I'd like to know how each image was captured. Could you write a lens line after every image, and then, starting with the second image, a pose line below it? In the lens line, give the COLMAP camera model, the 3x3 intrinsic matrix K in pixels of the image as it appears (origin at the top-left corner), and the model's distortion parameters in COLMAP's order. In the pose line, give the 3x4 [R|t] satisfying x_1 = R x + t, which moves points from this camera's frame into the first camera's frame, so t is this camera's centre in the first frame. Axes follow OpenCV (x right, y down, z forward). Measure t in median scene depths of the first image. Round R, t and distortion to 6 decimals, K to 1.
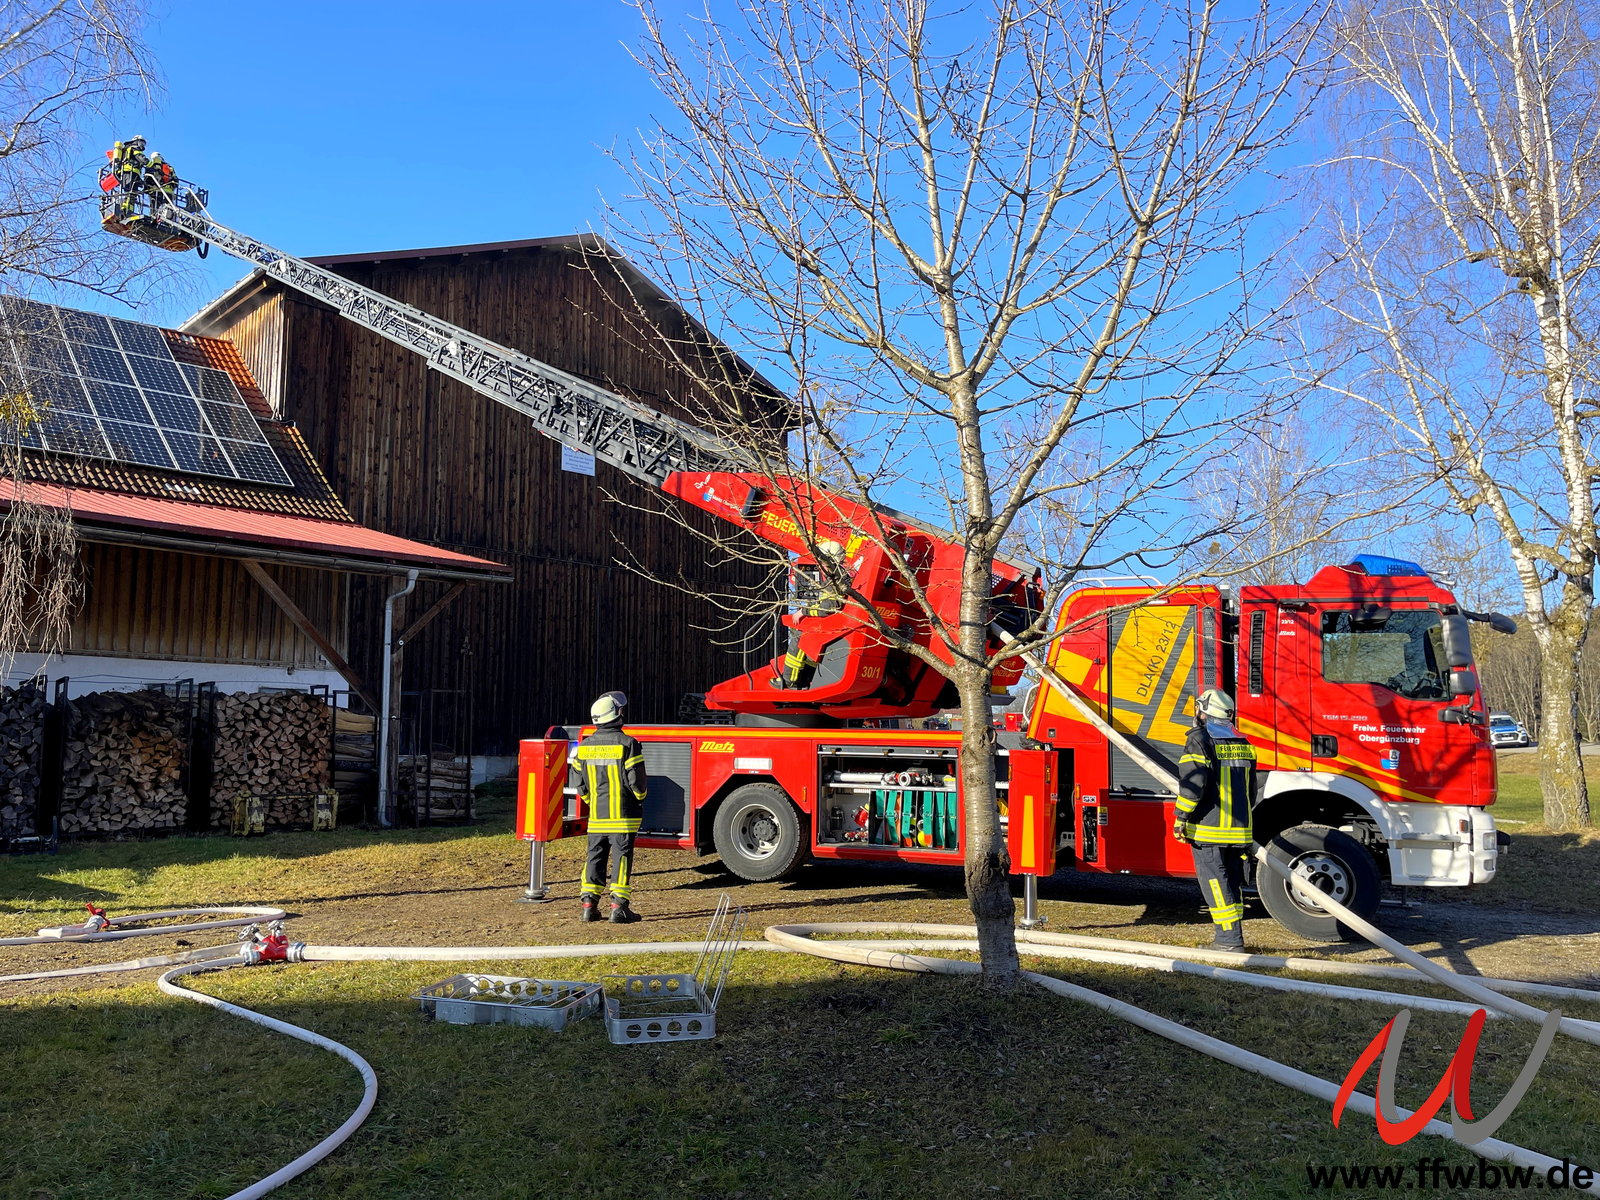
lens RADIAL K [[1176.4, 0, 792.4], [0, 1176.4, 597.8], [0, 0, 1]] dist [0.038179, -0.006845]
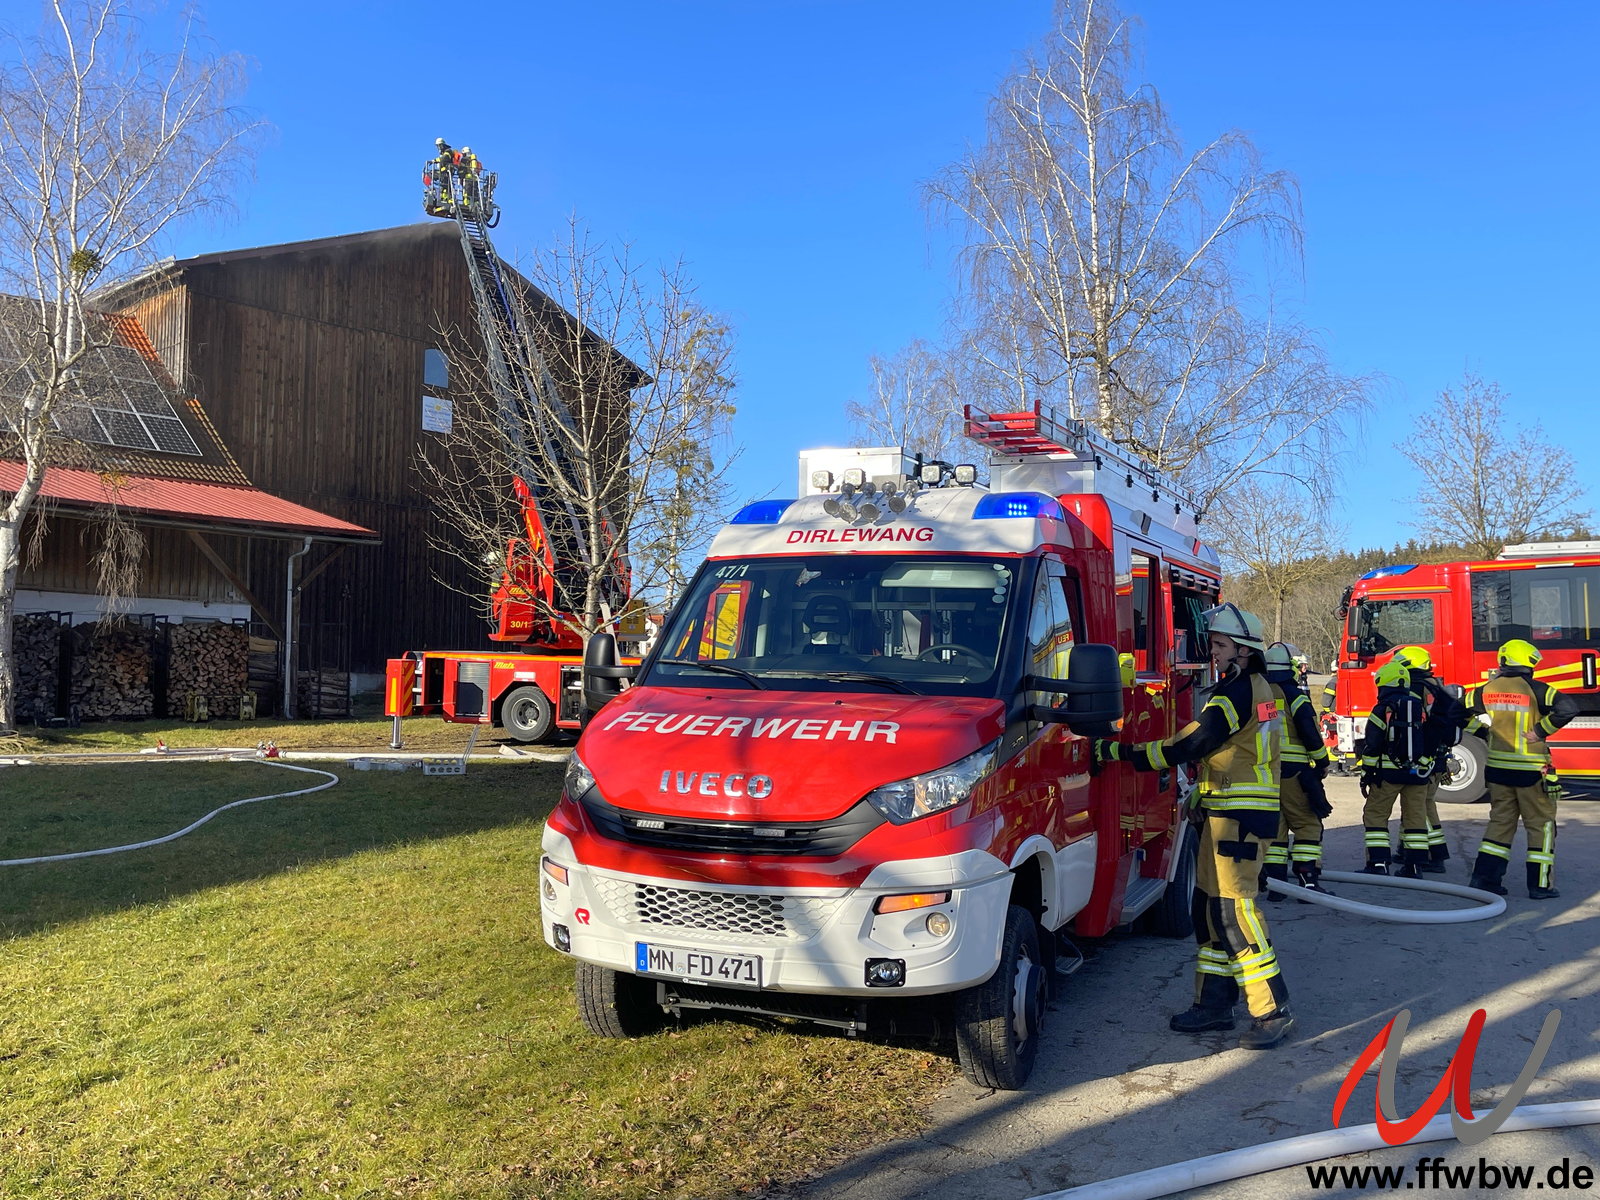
lens RADIAL K [[1327.9, 0, 810.0], [0, 1327.9, 600.5], [0, 0, 1]] dist [0.013500, 0.012585]
pose [[0.996330, 0.018005, 0.083680, 0.137640], [-0.023961, 0.997208, 0.070725, -0.074130], [-0.082173, -0.072470, 0.993980, -0.611891]]
